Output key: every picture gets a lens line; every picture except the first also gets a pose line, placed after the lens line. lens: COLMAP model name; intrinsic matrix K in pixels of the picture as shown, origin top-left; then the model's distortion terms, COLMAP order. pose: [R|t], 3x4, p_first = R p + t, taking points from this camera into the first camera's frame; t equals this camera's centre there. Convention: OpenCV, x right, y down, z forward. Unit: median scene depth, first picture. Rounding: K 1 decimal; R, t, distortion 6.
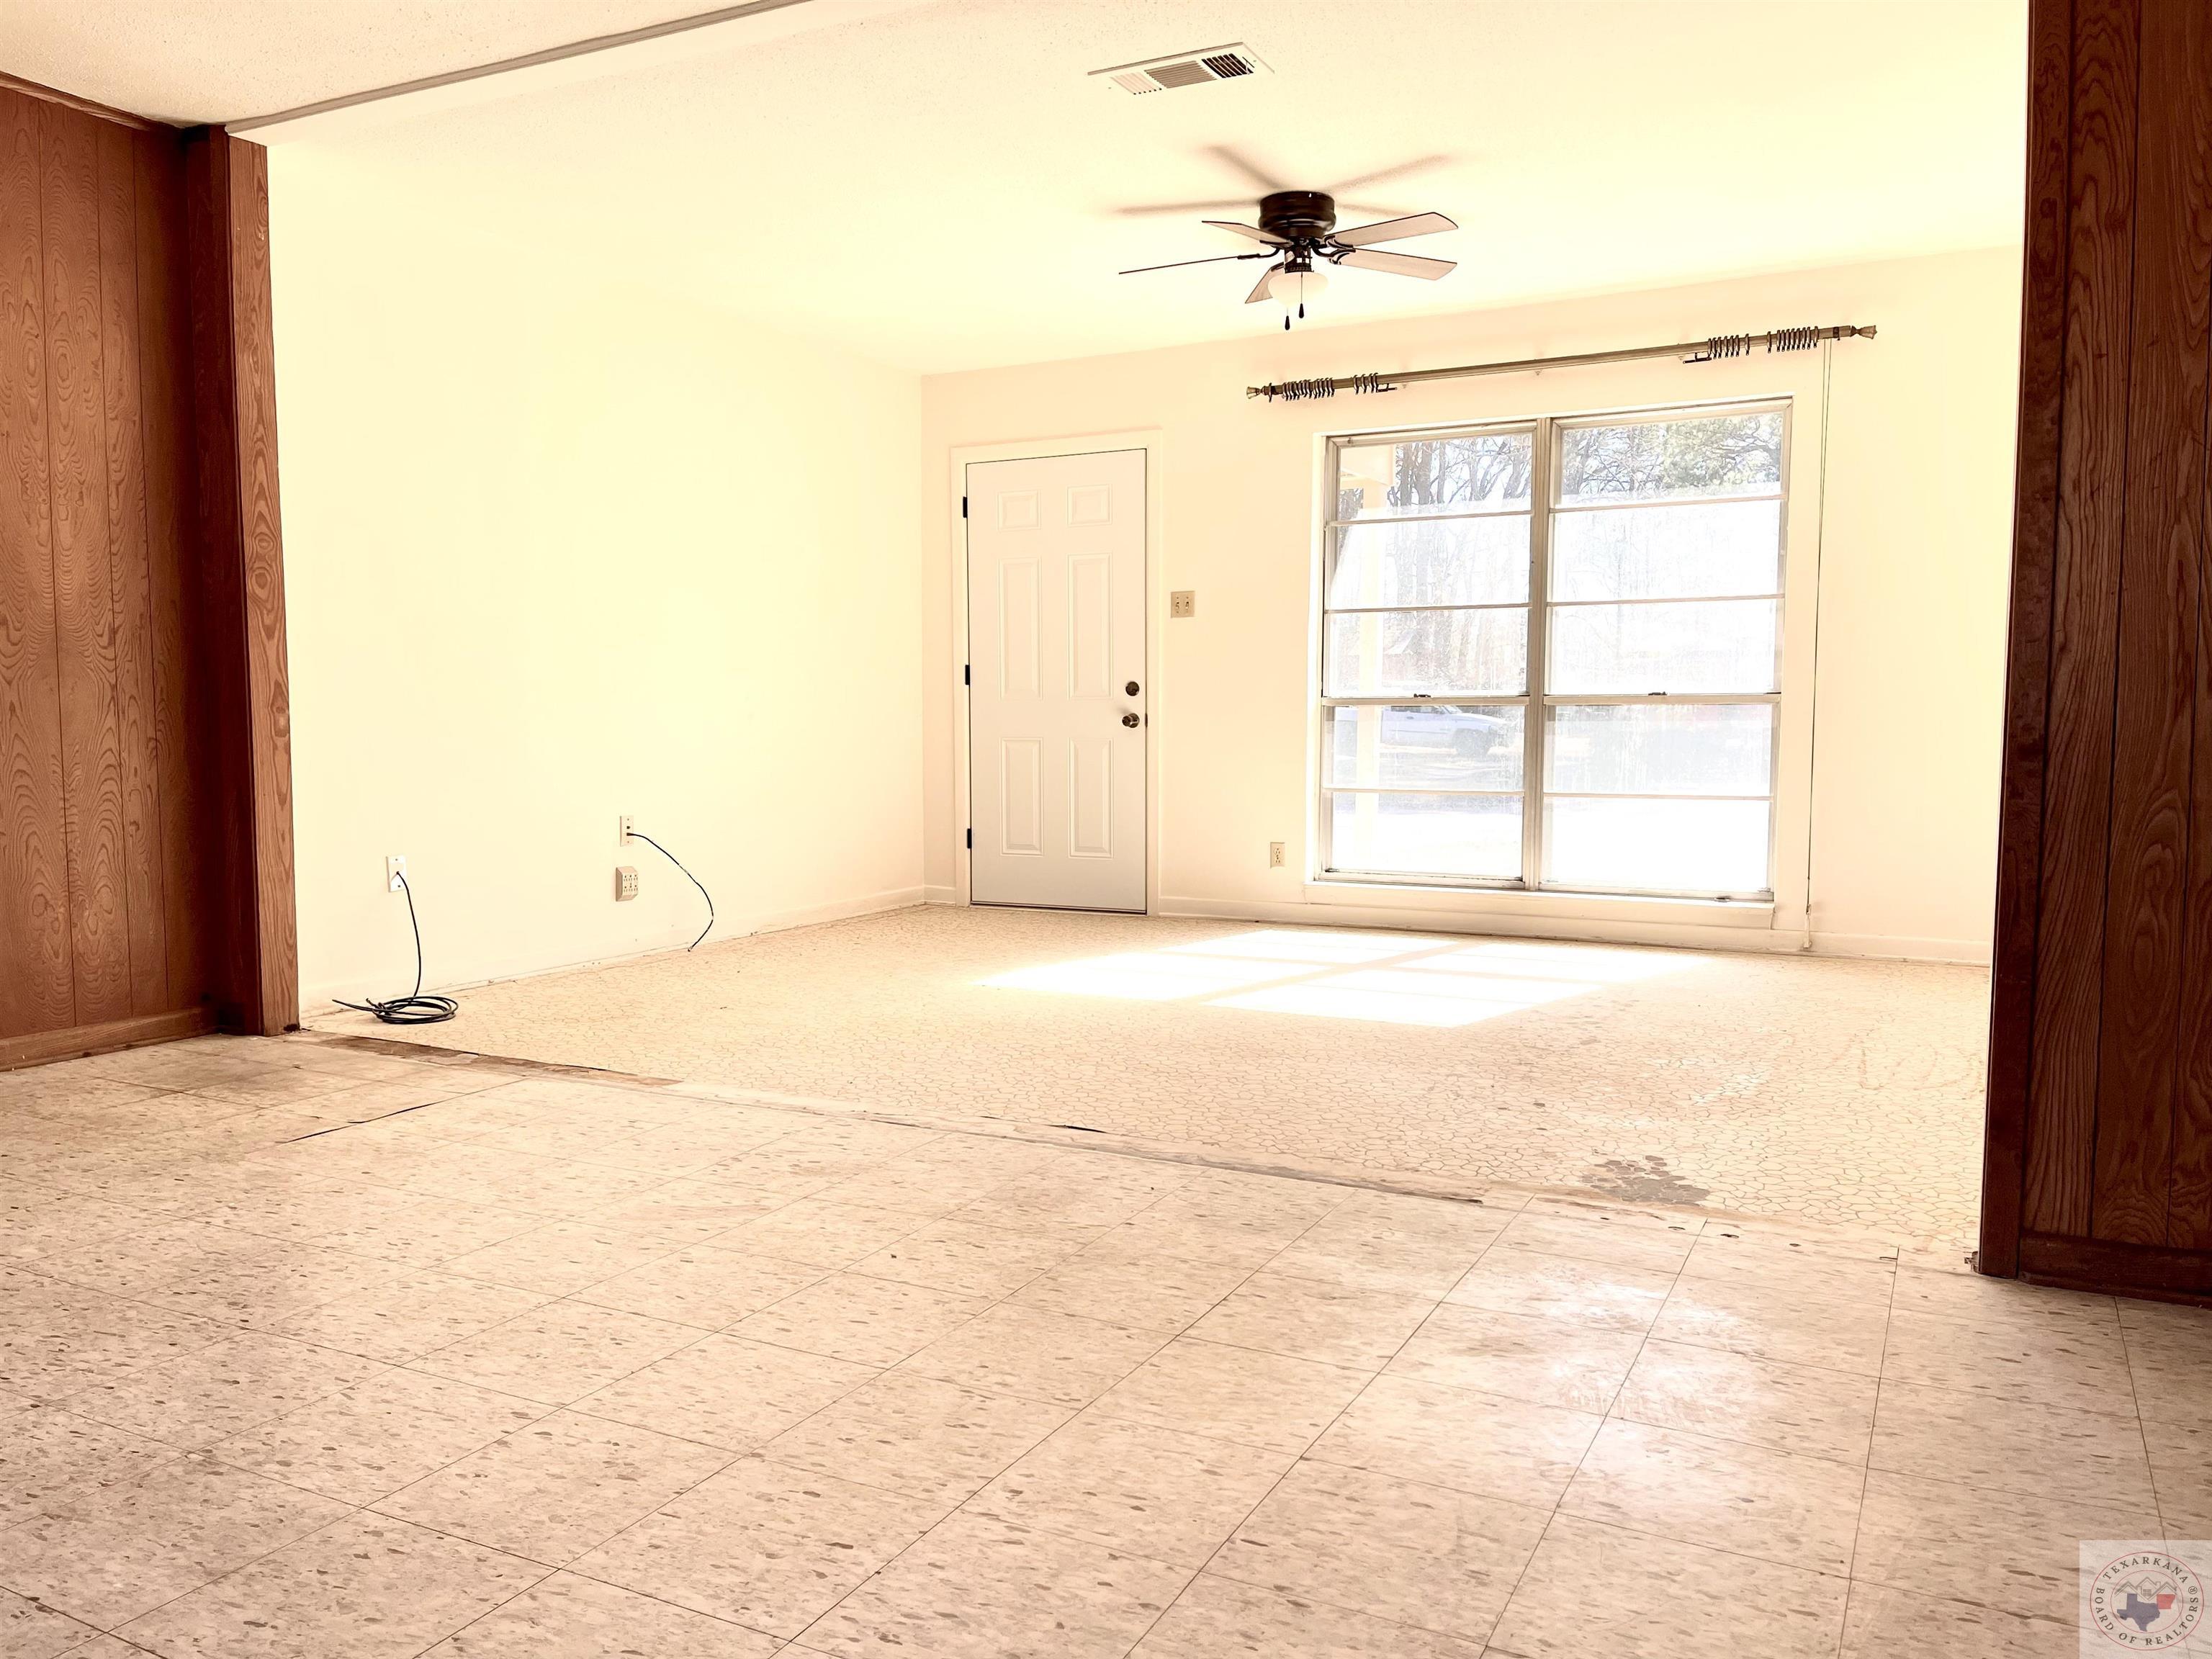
lens RADIAL K [[1715.1, 0, 1099.2], [0, 1715.1, 836.1], [0, 0, 1]] dist [0.048747, -0.039018]
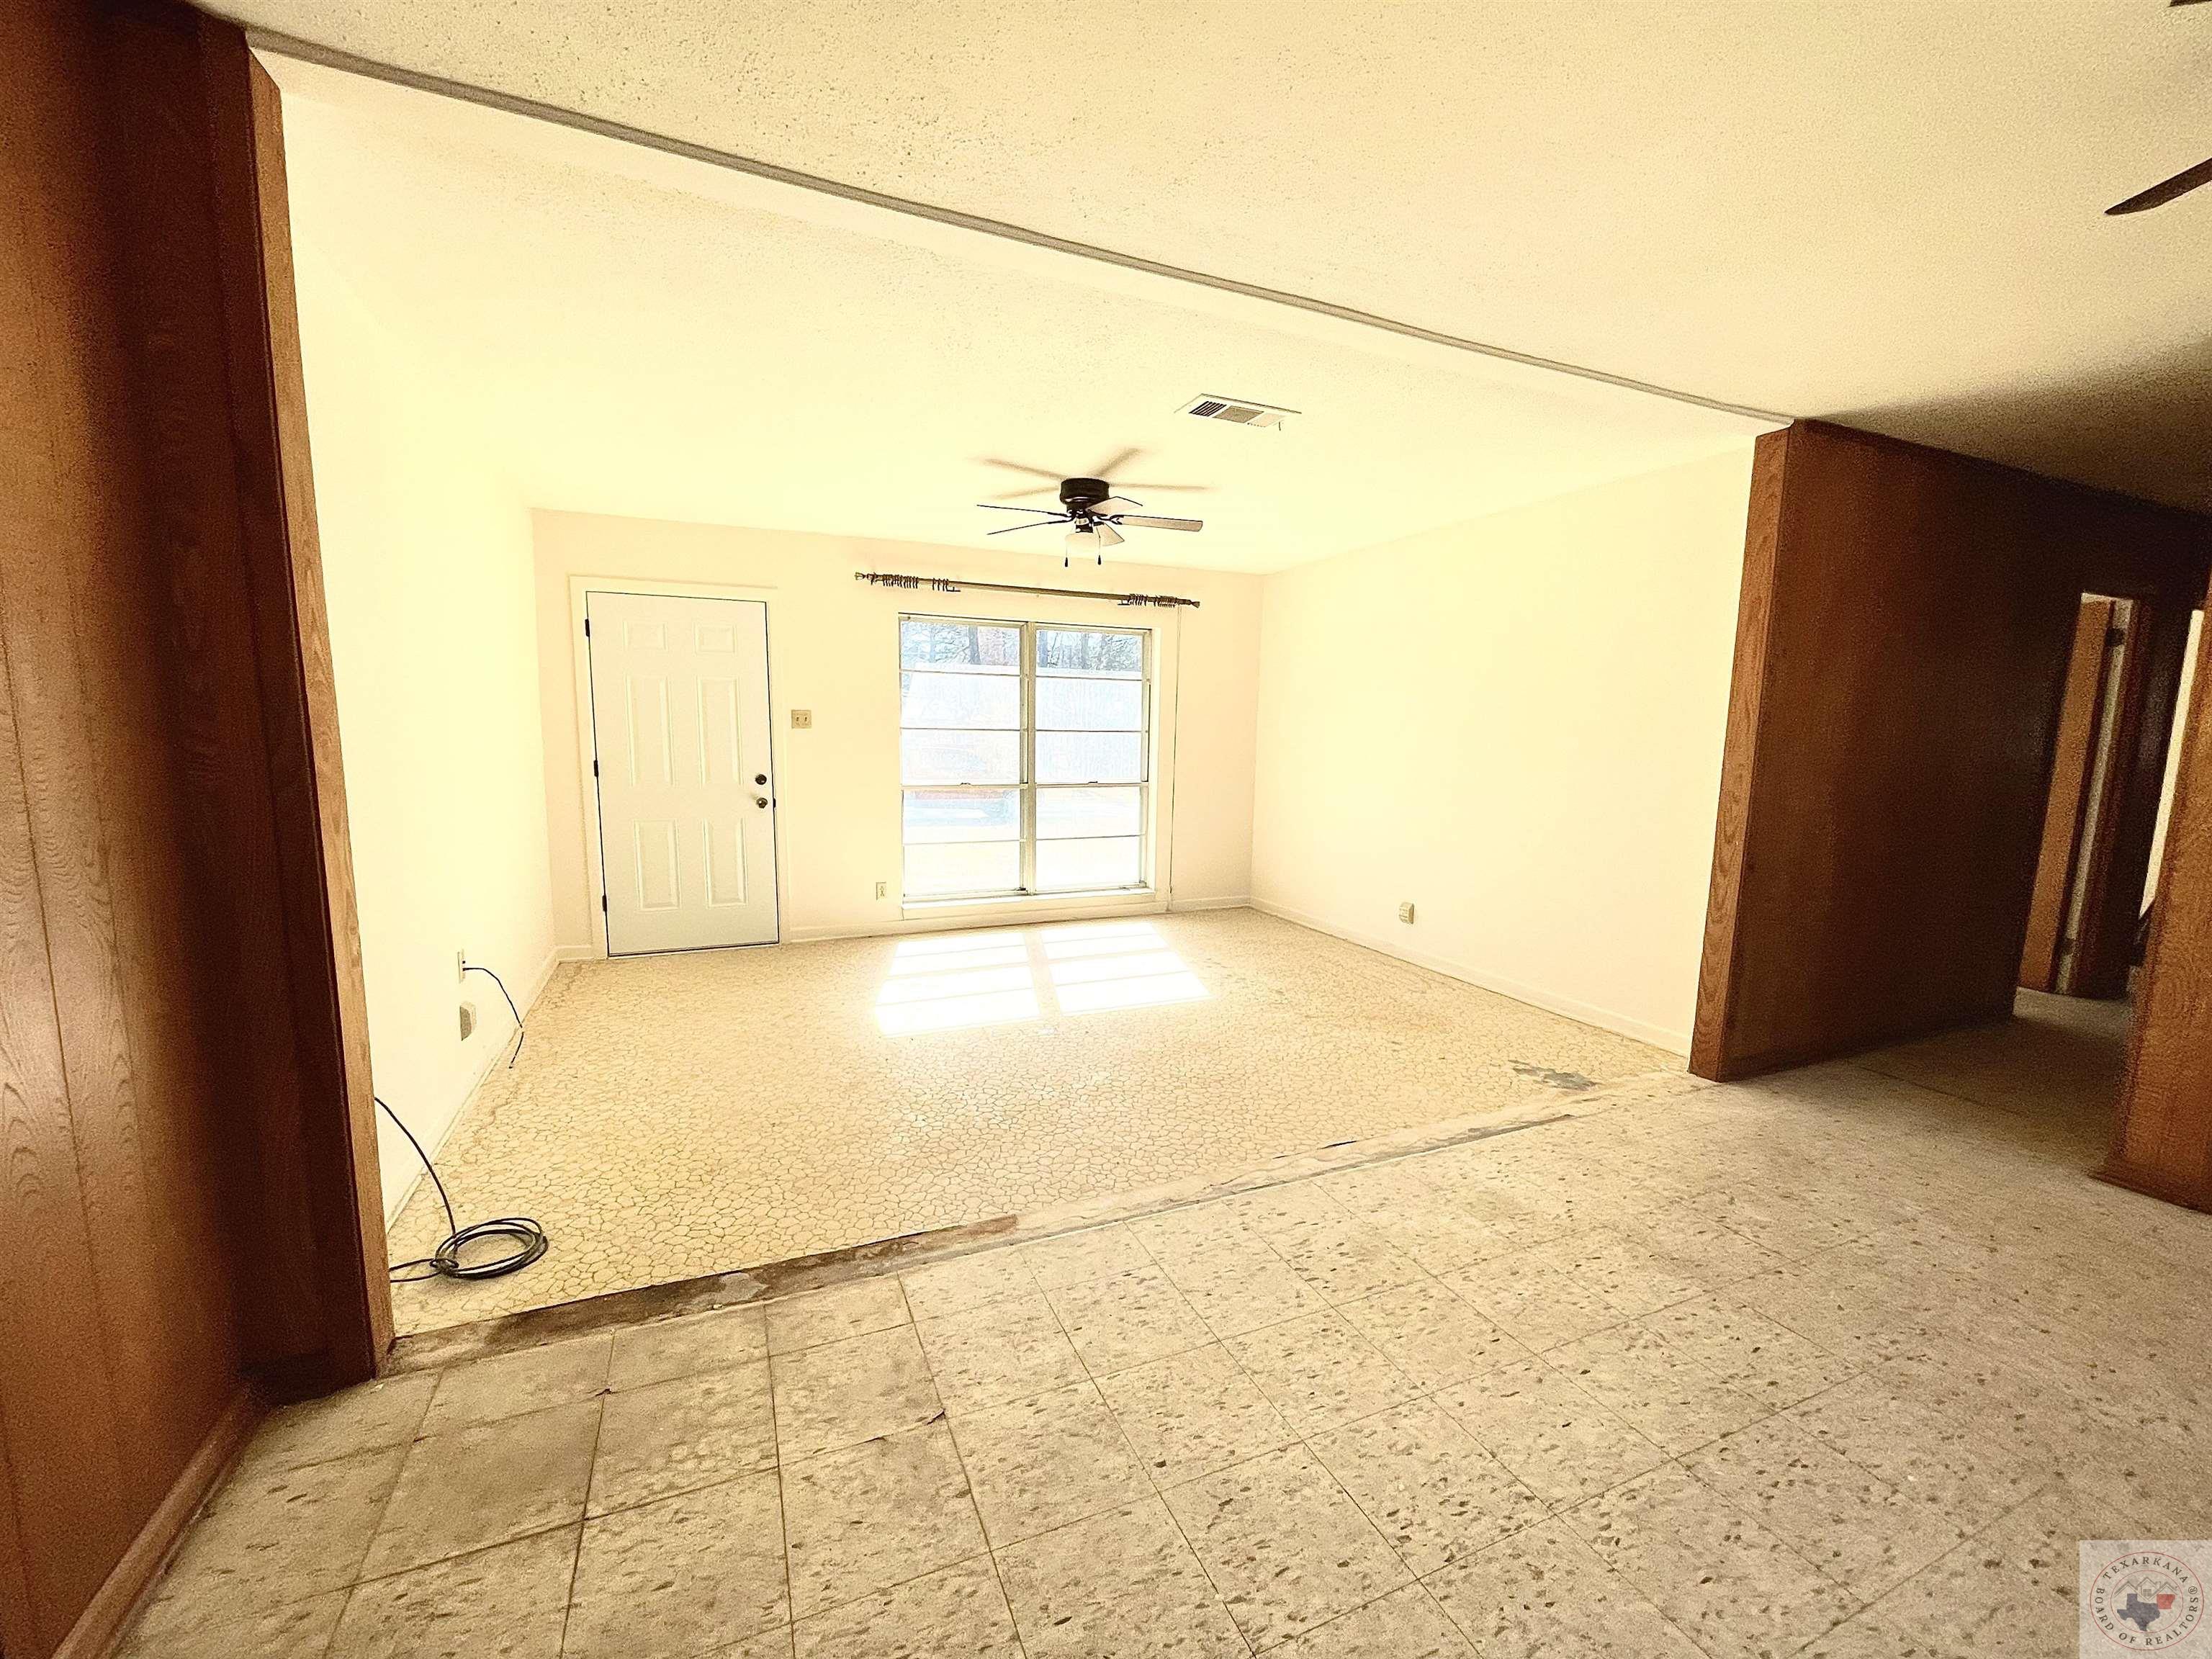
lens RADIAL K [[895.0, 0, 1106.7], [0, 895.0, 852.1], [0, 0, 1]] dist [-0.006526, 0.000229]
pose [[0.616586, -0.095404, 0.781485, -0.406835], [0.038755, 0.995105, 0.090905, -0.091161], [-0.786333, -0.025764, 0.617266, 0.383357]]
